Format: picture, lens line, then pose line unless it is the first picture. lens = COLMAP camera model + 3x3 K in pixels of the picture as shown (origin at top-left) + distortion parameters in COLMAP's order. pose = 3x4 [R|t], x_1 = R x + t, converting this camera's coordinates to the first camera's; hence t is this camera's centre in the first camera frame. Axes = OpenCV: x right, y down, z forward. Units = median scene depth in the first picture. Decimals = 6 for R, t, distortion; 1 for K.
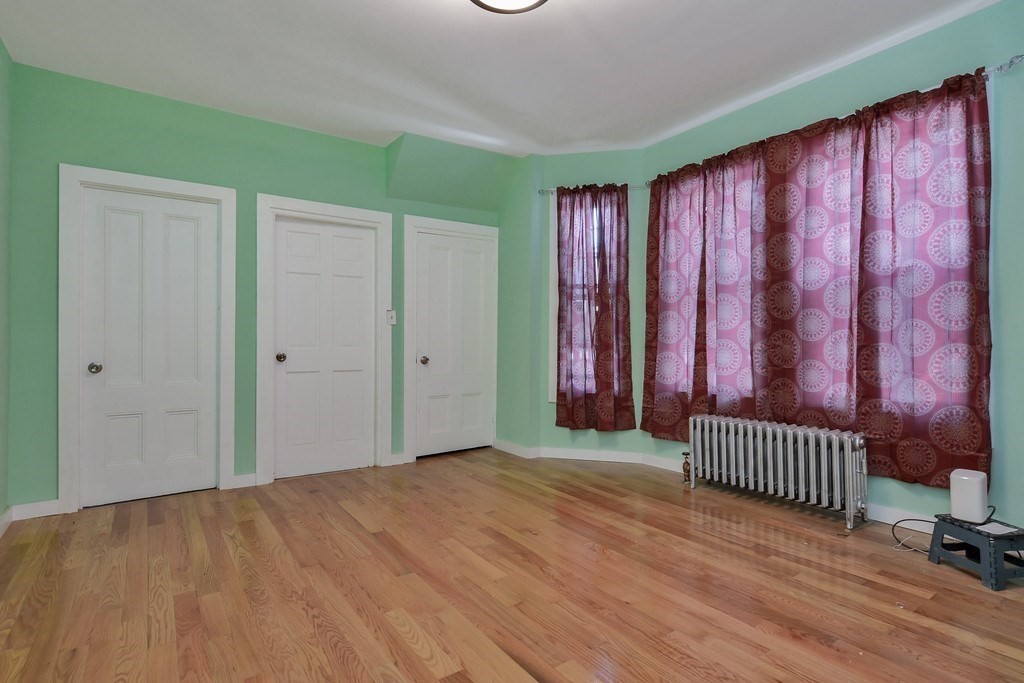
lens RADIAL K [[502.3, 0, 510.8], [0, 502.3, 346.3], [0, 0, 1]] dist [0.001506, -0.001081]
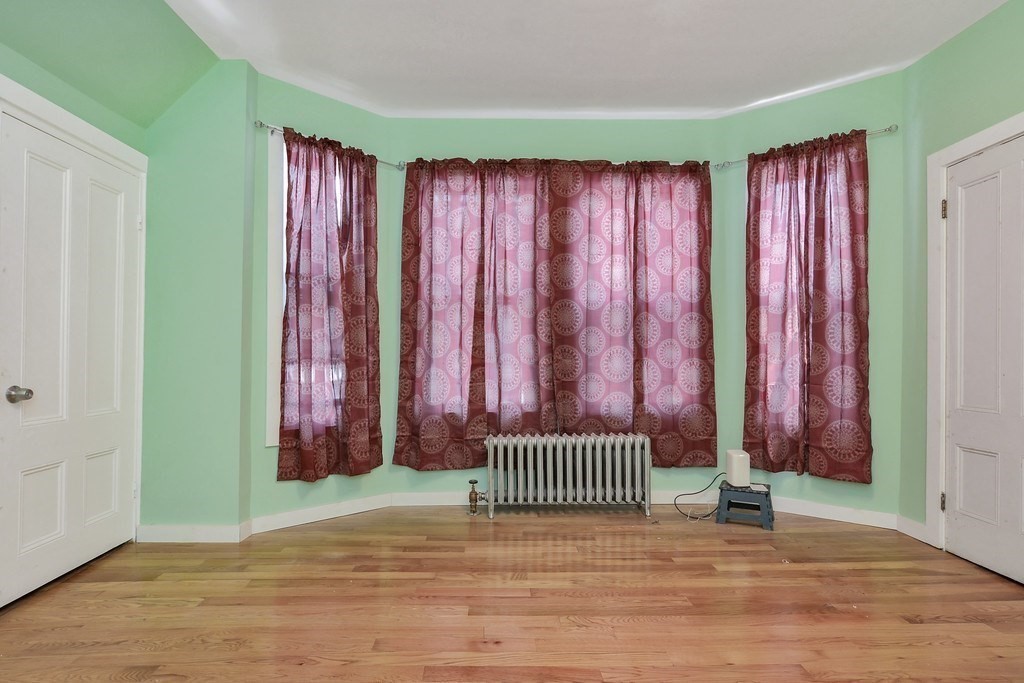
lens RADIAL K [[517.8, 0, 503.8], [0, 517.8, 353.8], [0, 0, 1]] dist [0.004771, 0.000054]
pose [[0.561954, 0.006472, 0.827143, -0.370633], [0.004292, 0.999933, -0.010740, -0.002716], [-0.827158, 0.009585, 0.561888, 0.425797]]
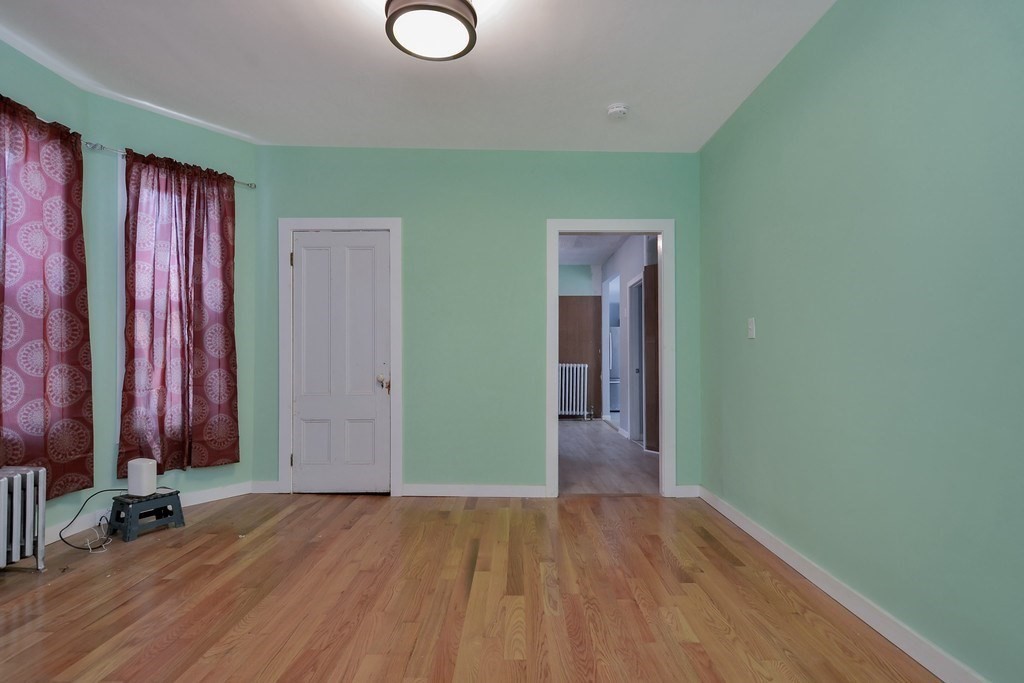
lens RADIAL K [[517.8, 0, 503.8], [0, 517.8, 353.8], [0, 0, 1]] dist [0.004771, 0.000054]
pose [[-0.805414, 0.005423, 0.592688, -0.396900], [0.006332, 0.999980, -0.000545, -0.013637], [-0.592679, 0.003314, -0.805432, 0.900384]]
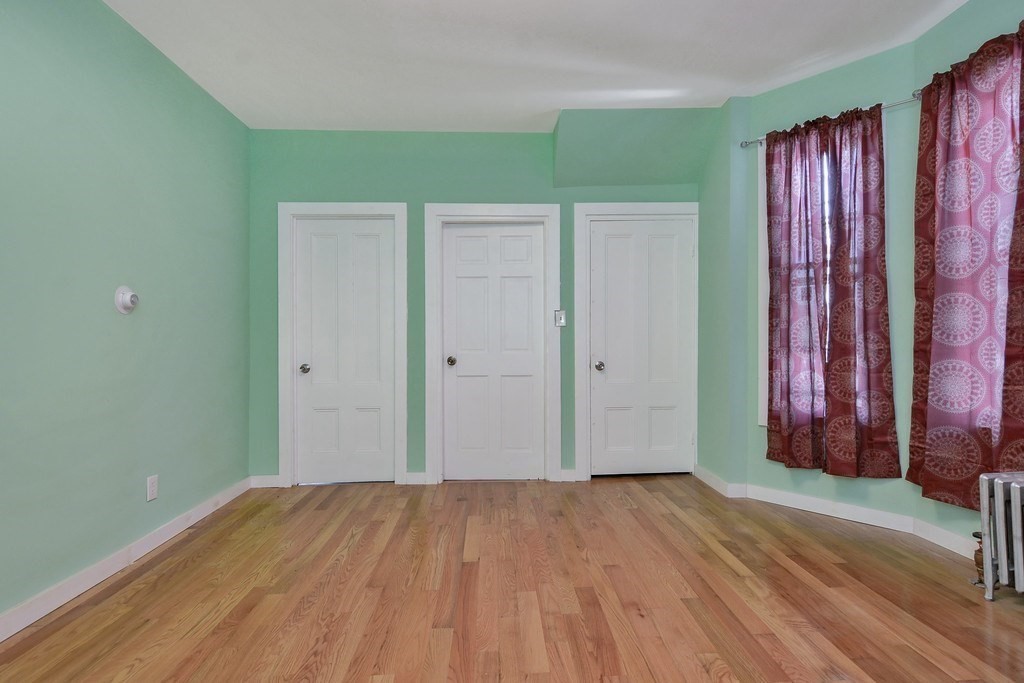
lens RADIAL K [[502.0, 0, 512.5], [0, 502.0, 344.2], [0, 0, 1]] dist [0.002715, -0.001204]
pose [[0.845811, -0.005811, -0.533450, 0.195733], [0.002251, 0.999971, -0.007324, -0.004554], [0.533477, 0.004993, 0.845800, 0.210555]]
